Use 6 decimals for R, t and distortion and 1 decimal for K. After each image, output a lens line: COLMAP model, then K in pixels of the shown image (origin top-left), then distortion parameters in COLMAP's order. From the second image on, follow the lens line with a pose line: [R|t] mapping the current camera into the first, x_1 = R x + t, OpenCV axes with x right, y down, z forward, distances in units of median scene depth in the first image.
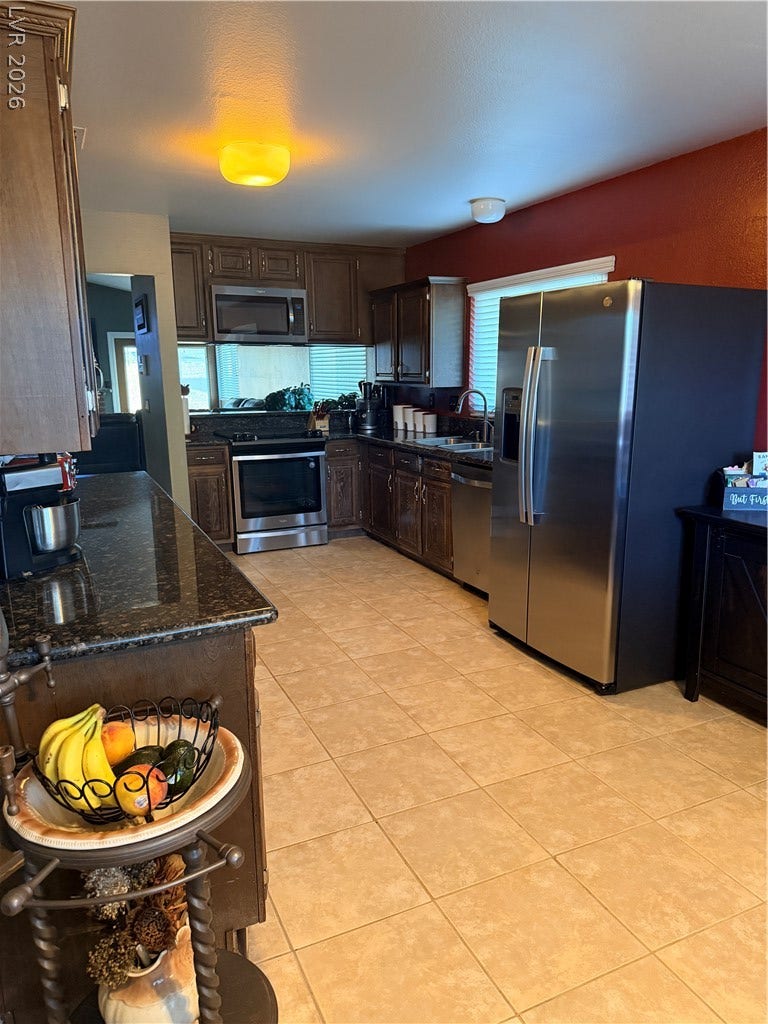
lens RADIAL K [[723.1, 0, 388.5], [0, 723.1, 520.4], [0, 0, 1]] dist [0.158859, -0.324117]
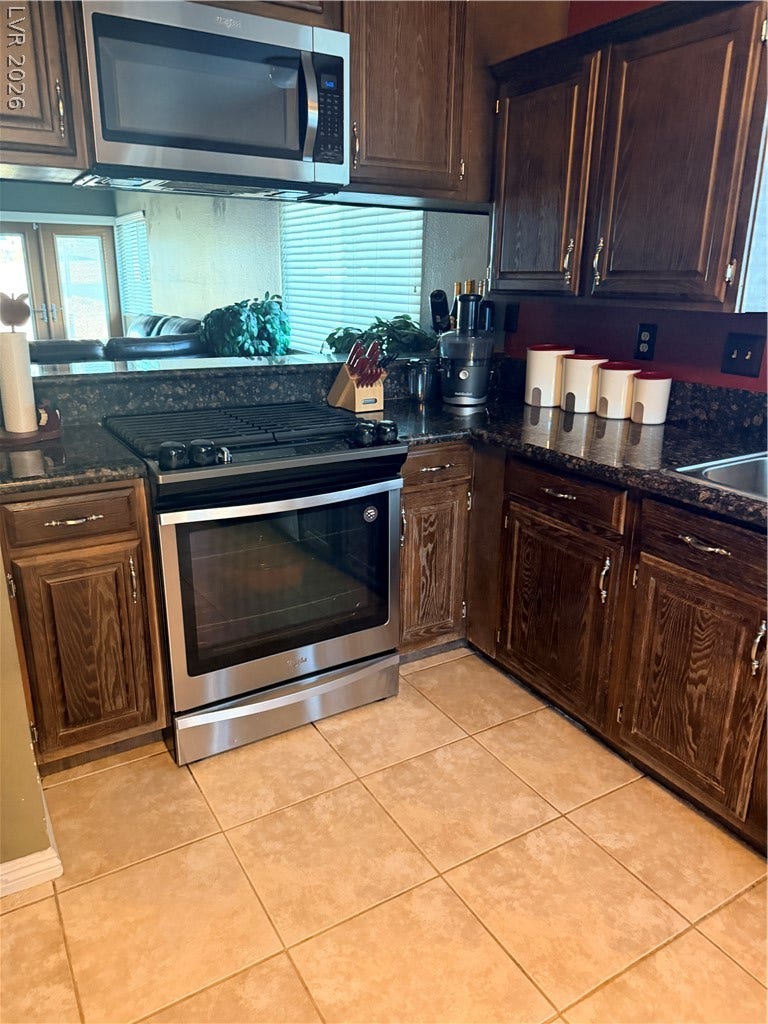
lens RADIAL K [[744.2, 0, 384.0], [0, 744.2, 512.0], [0, 0, 1]] dist [0.088306, -0.149864]
pose [[0.995150, -0.011724, 0.097667, -0.130349], [0.002207, 0.995284, 0.096981, -0.110931], [-0.098343, -0.096295, 0.990483, 0.584054]]
